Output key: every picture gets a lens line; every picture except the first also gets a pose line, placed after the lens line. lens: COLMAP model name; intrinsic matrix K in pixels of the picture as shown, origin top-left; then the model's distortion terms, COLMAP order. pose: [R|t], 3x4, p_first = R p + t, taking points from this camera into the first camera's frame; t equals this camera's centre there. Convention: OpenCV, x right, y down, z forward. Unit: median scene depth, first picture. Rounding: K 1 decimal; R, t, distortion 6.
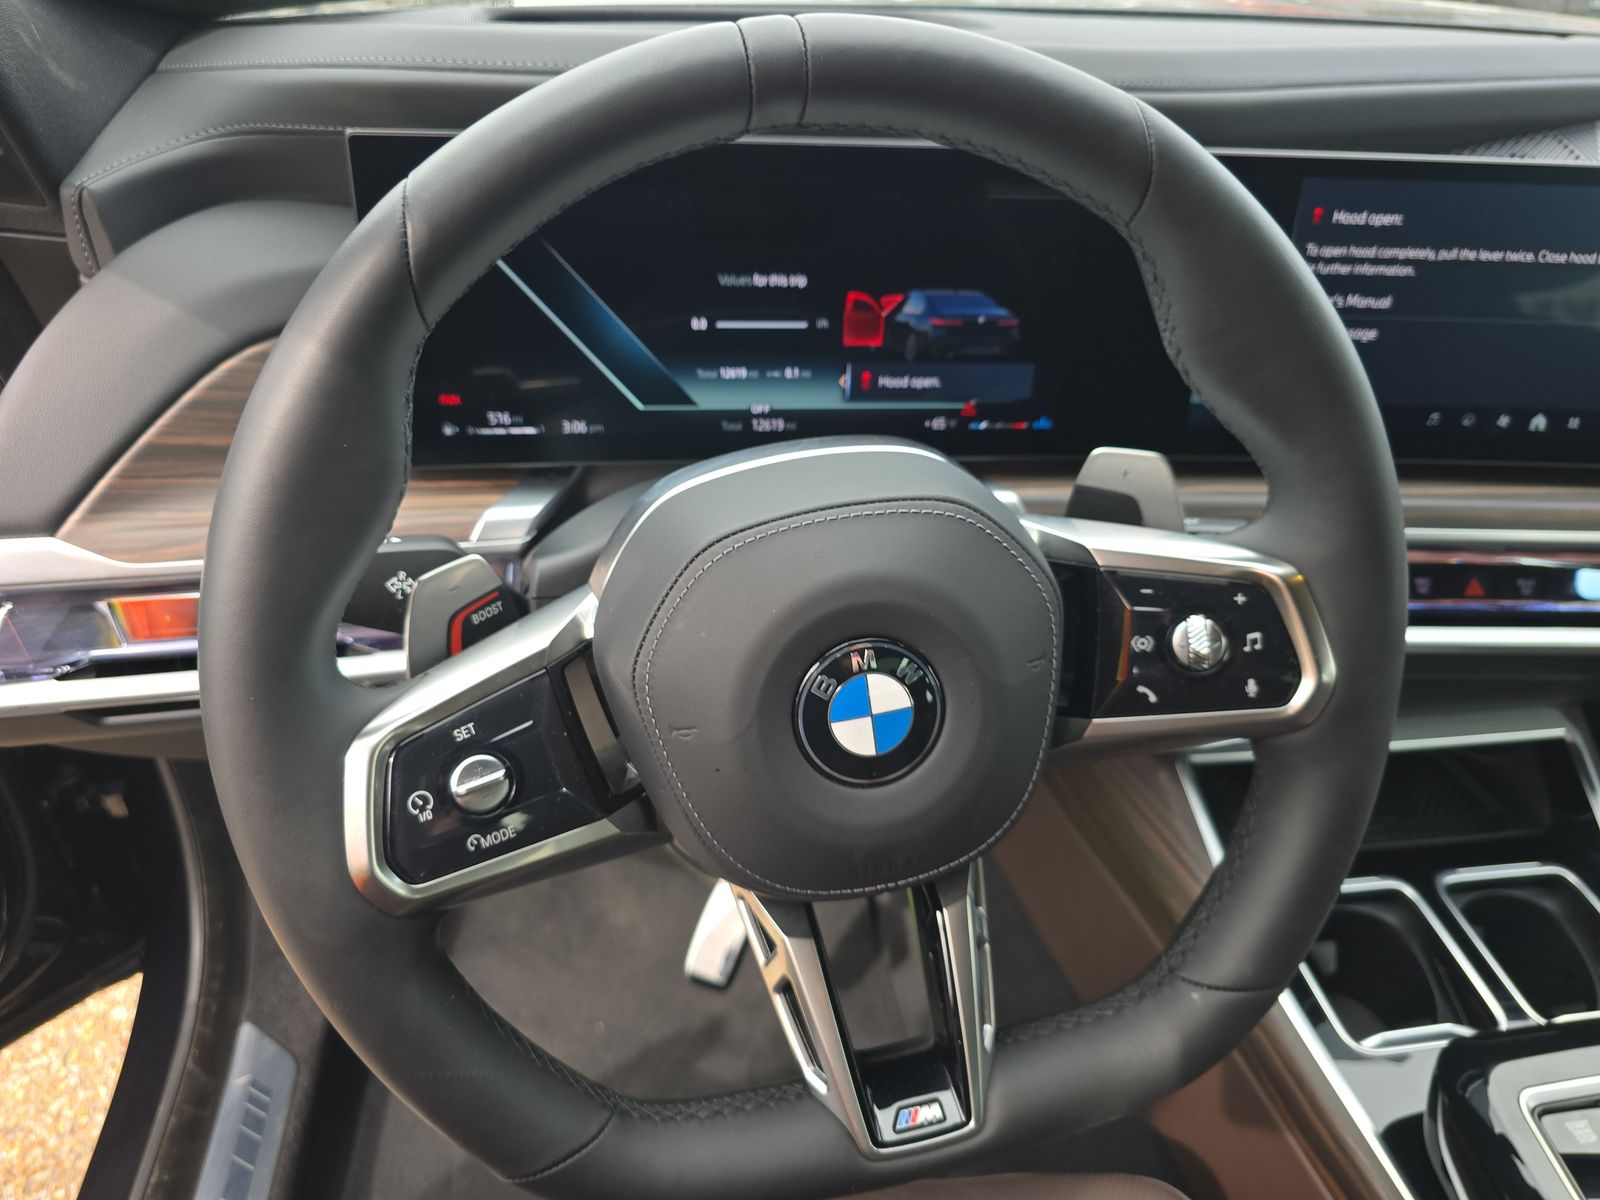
lens RADIAL K [[1075.5, 0, 803.3], [0, 1075.5, 601.4], [0, 0, 1]] dist [0.040952, -0.026795]
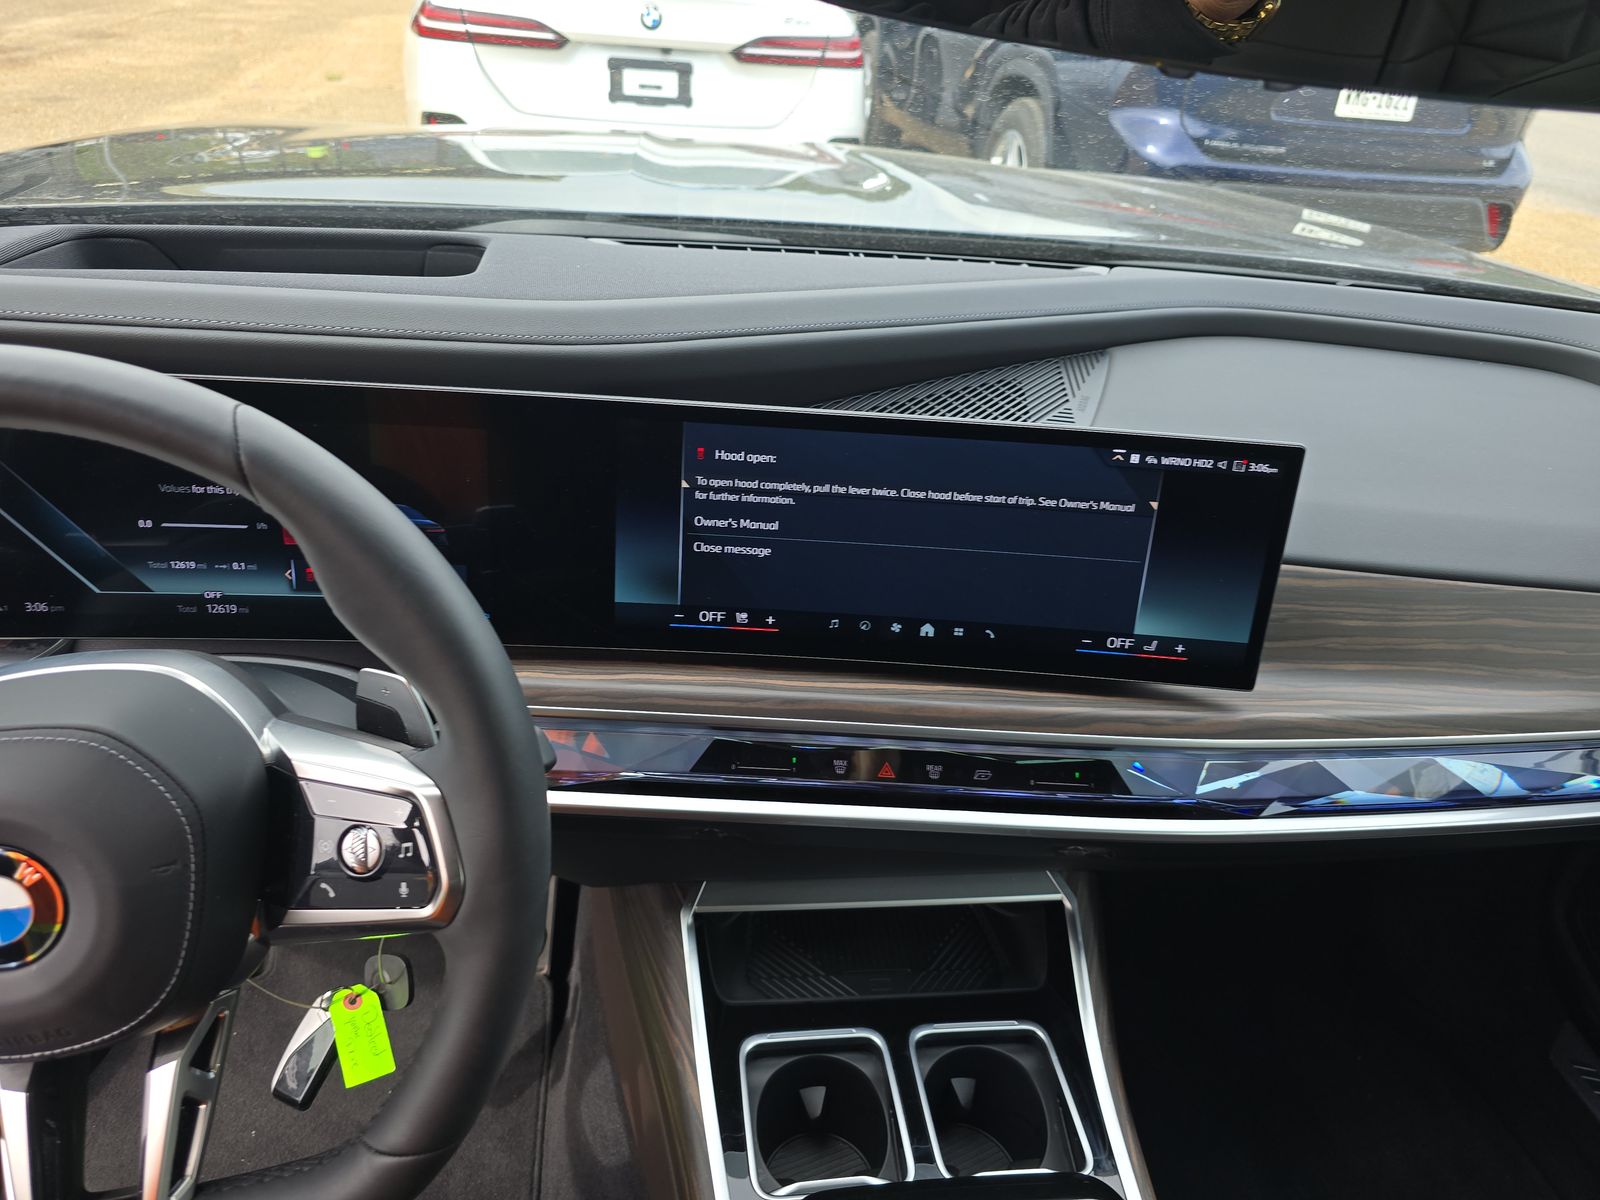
lens RADIAL K [[1075.5, 0, 804.7], [0, 1075.5, 593.6], [0, 0, 1]] dist [0.040952, -0.026795]
pose [[0.999007, 0.042291, -0.013992, 0.604242], [-0.043211, 0.996342, -0.073728, -0.122791], [0.010822, 0.074259, 0.997180, -0.142027]]
